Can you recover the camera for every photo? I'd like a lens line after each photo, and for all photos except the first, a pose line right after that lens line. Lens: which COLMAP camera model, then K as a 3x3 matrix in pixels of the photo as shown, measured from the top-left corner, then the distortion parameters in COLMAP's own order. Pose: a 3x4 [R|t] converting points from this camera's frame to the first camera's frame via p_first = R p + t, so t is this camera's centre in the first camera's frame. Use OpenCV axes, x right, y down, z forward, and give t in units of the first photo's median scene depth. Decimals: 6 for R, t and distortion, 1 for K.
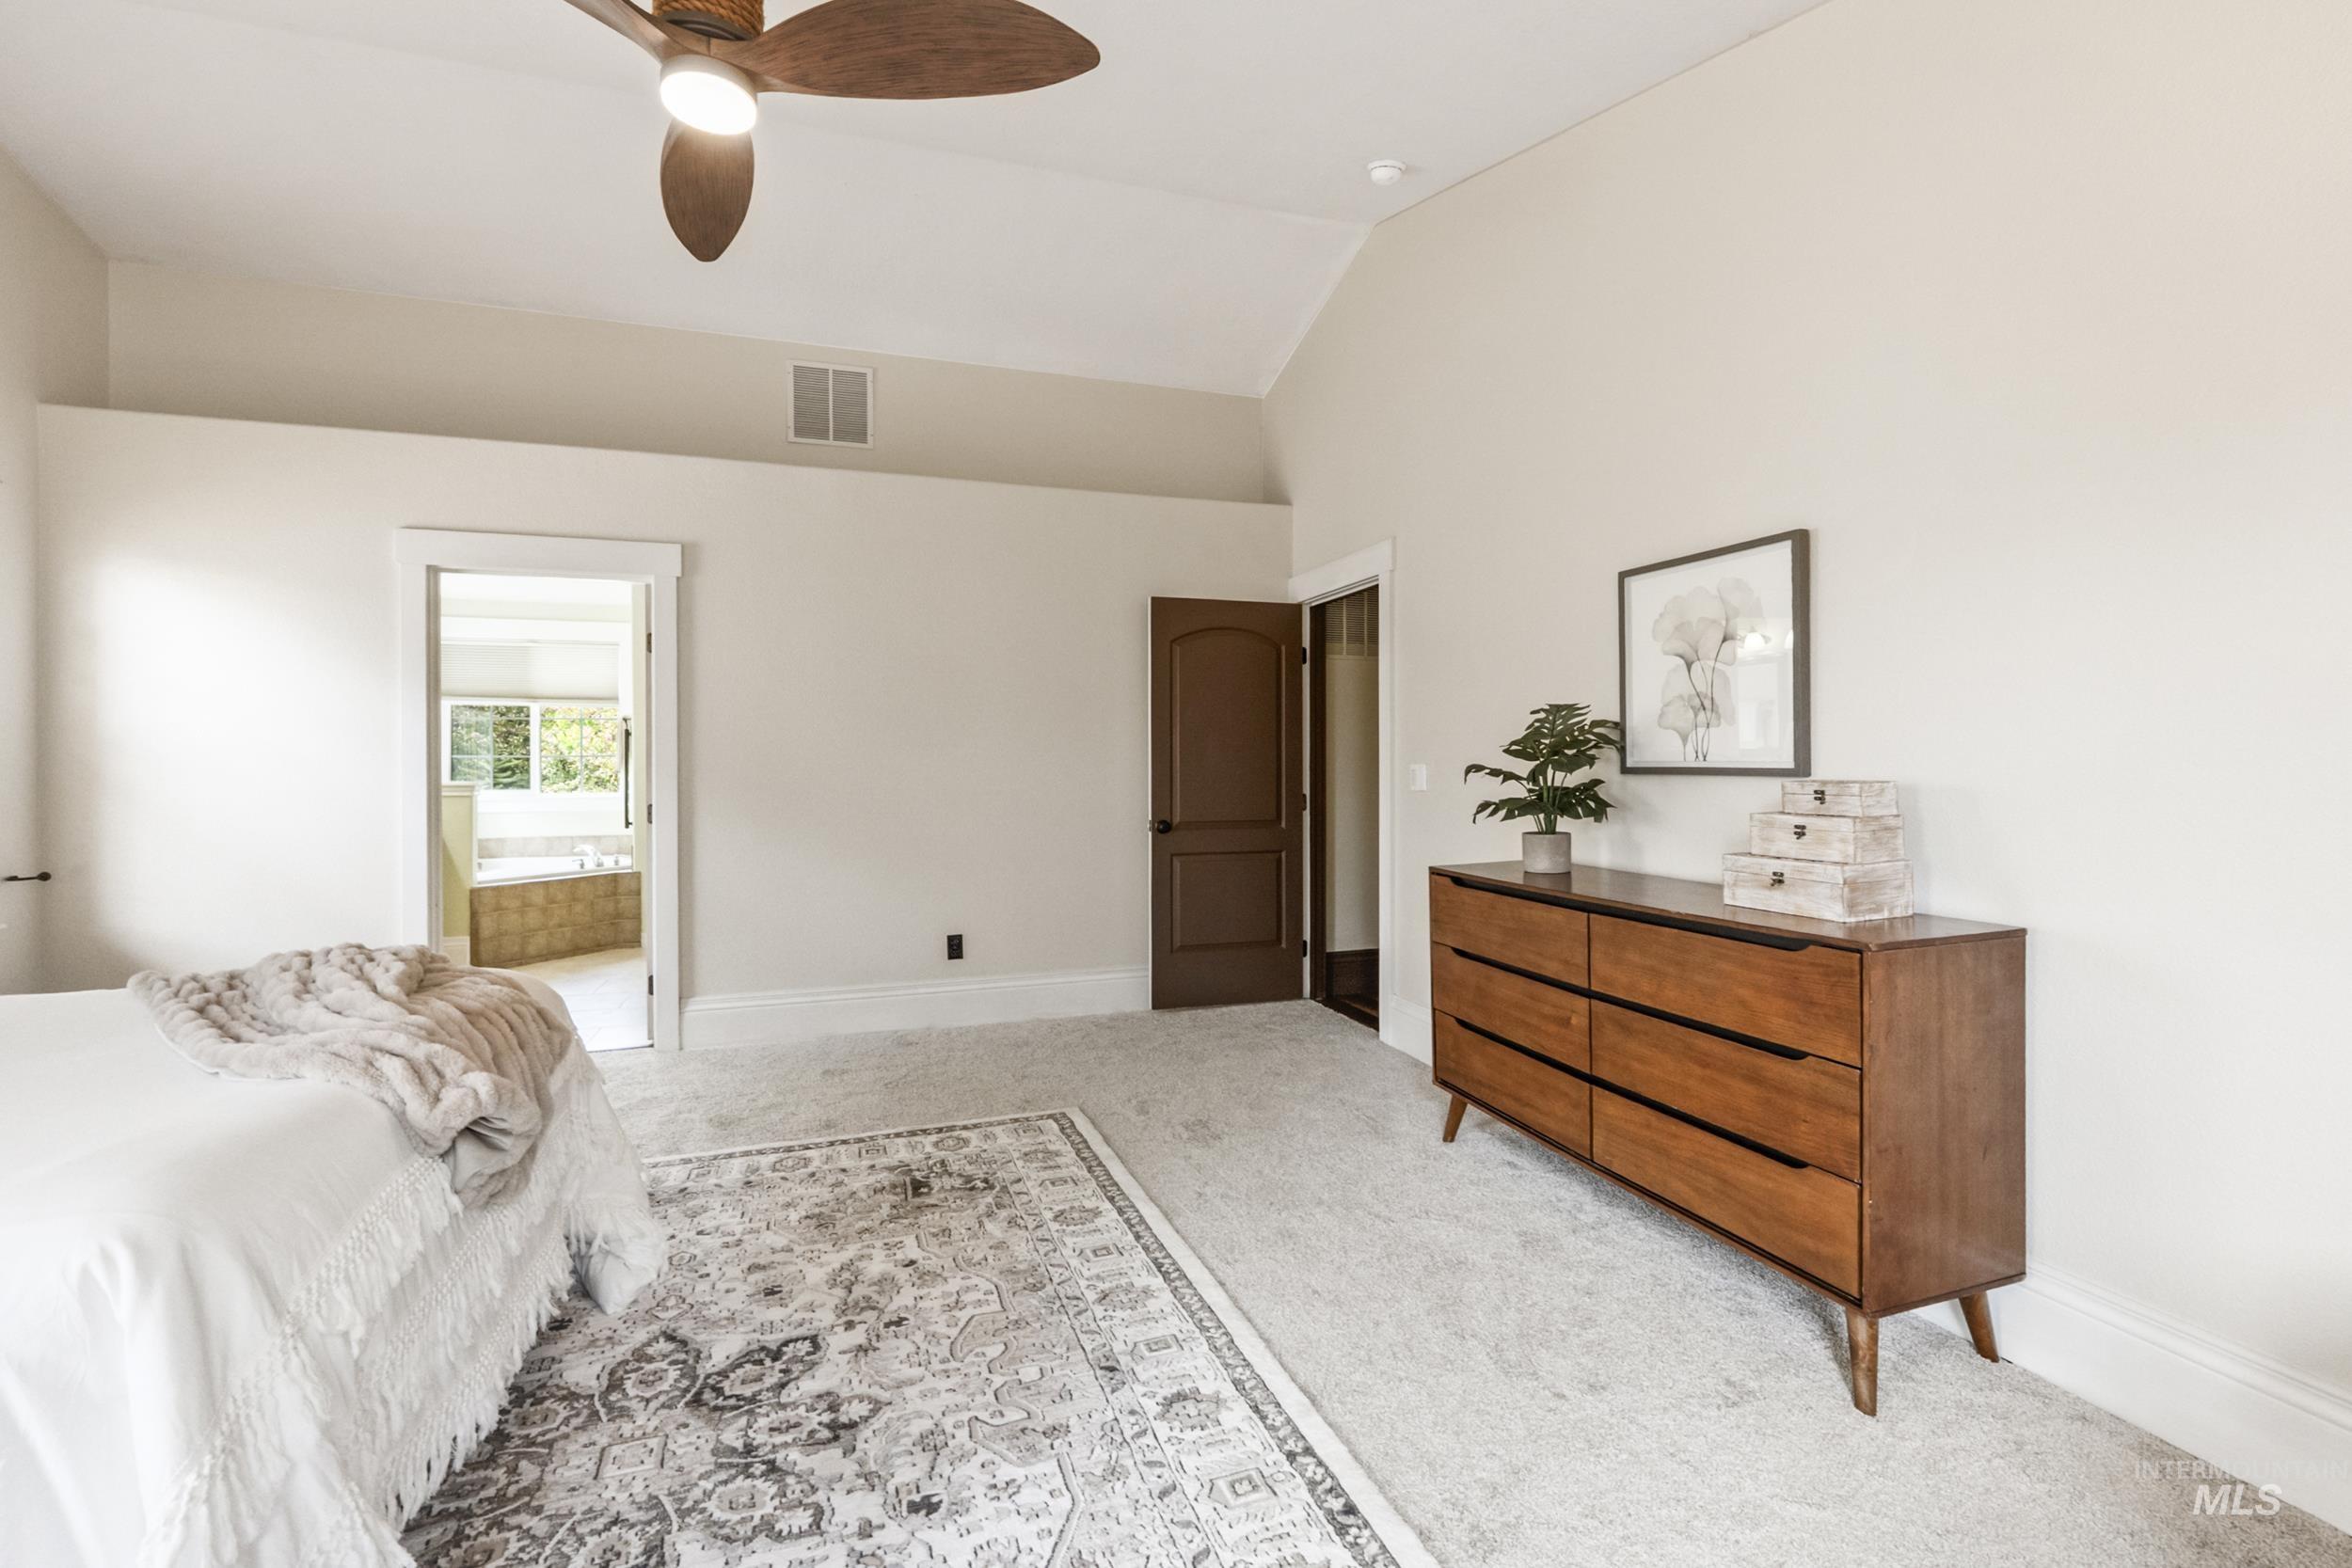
lens RADIAL K [[1015.8, 0, 1169.2], [0, 1015.8, 775.1], [0, 0, 1]] dist [-0.002019, -0.000481]
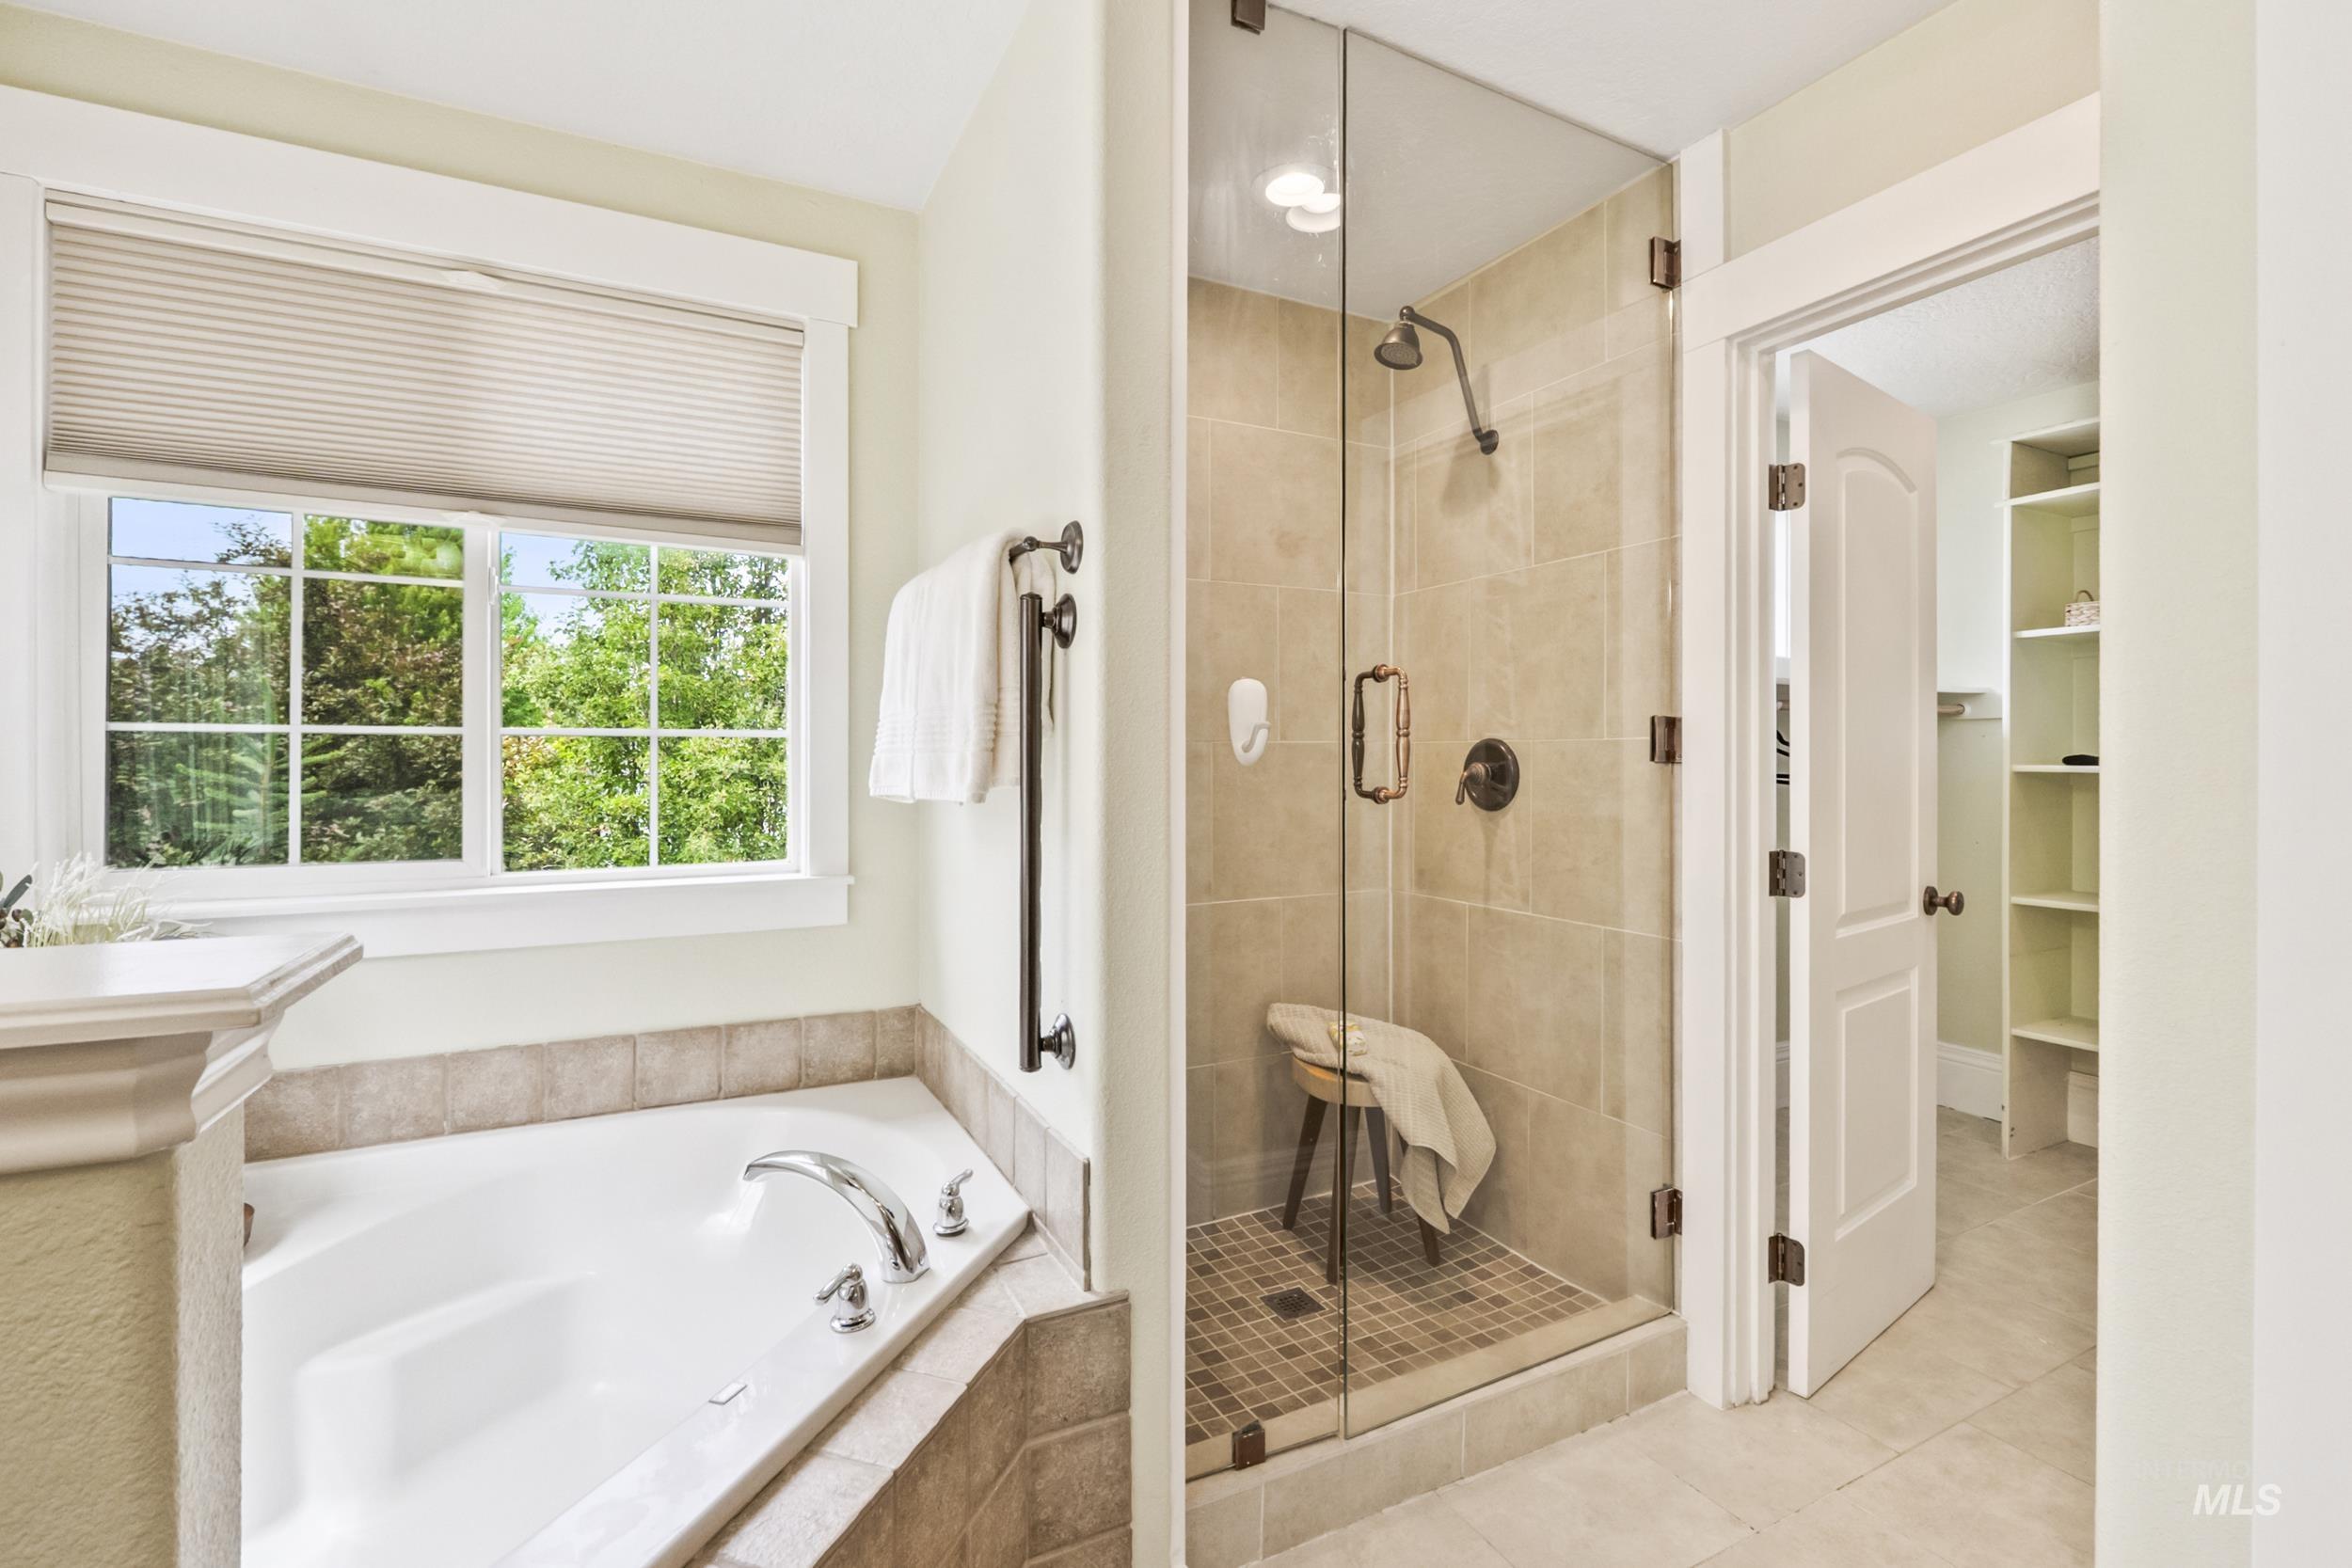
lens RADIAL K [[1031.0, 0, 1176.5], [0, 1031.0, 760.1], [0, 0, 1]] dist [0.001654, -0.000128]
pose [[0.989312, 0.001213, 0.145806, -0.545430], [-0.000037, 0.999967, -0.008073, -0.009849], [-0.145811, 0.007981, 0.989280, 0.798654]]
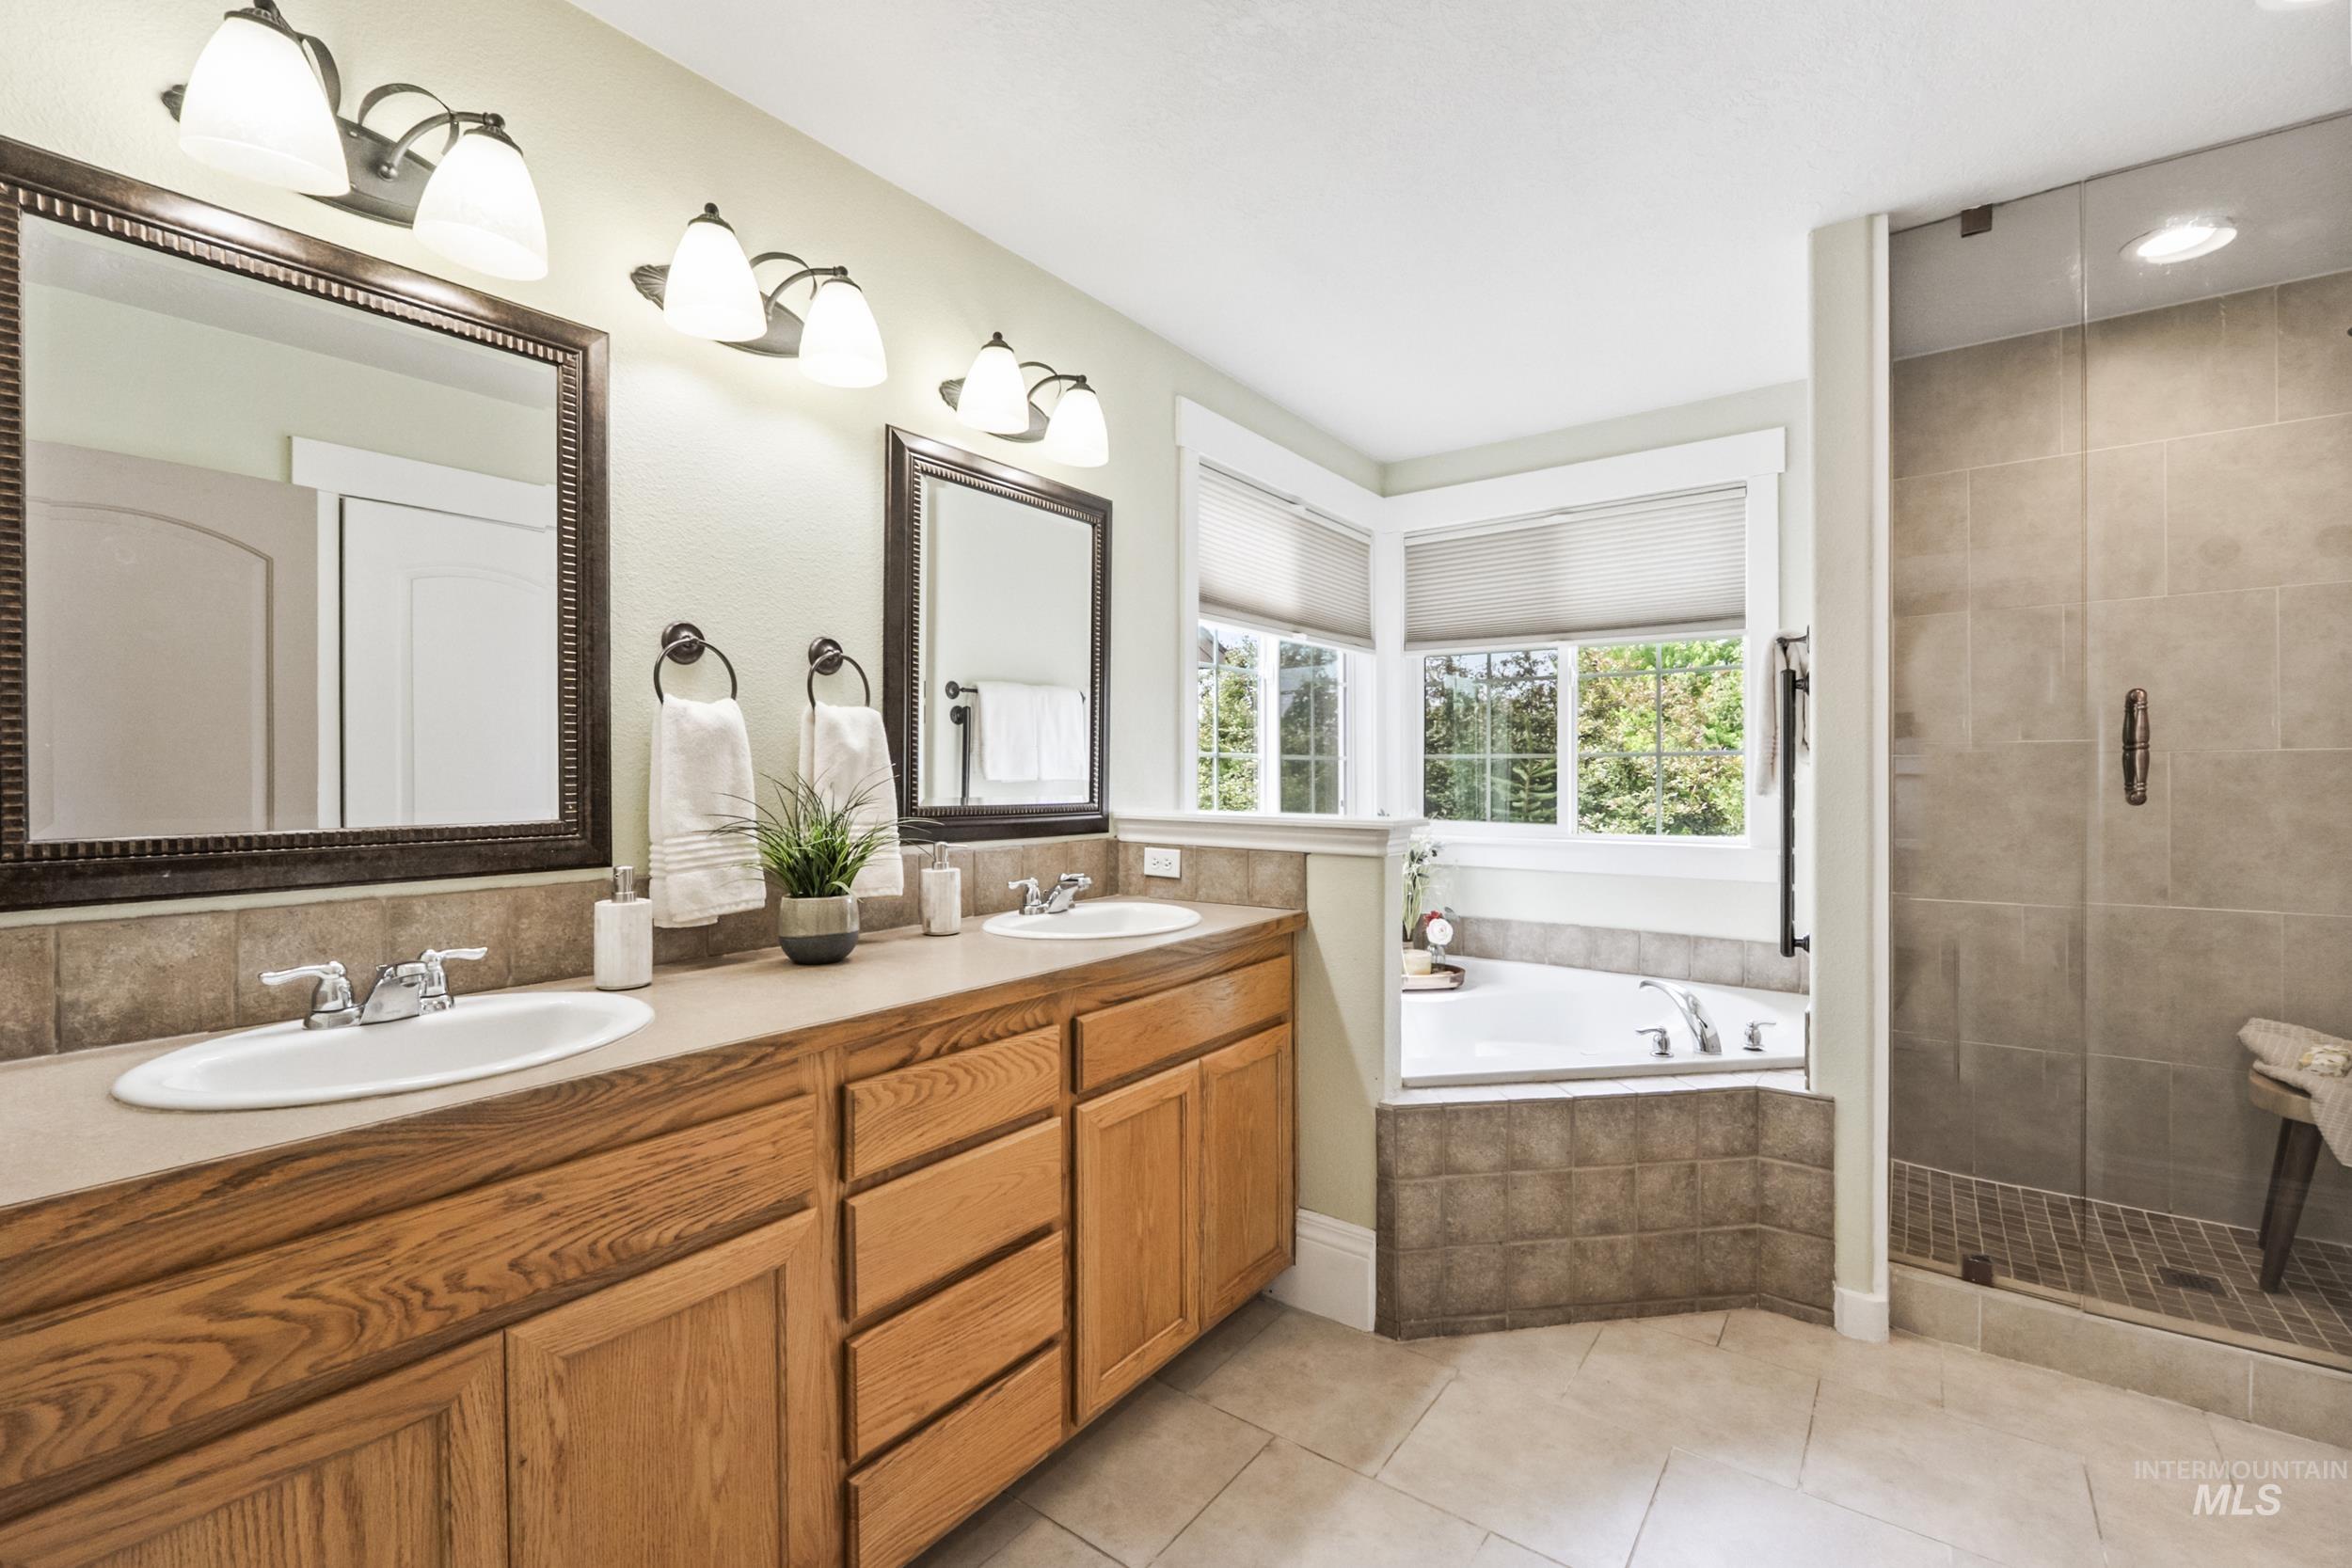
lens RADIAL K [[1015.8, 0, 1169.2], [0, 1015.8, 775.1], [0, 0, 1]] dist [-0.002019, -0.000481]
pose [[0.569396, 0.002640, -0.822059, -0.375944], [-0.005678, 0.999984, -0.000721, -0.008228], [0.822044, 0.005078, 0.569402, 0.639169]]
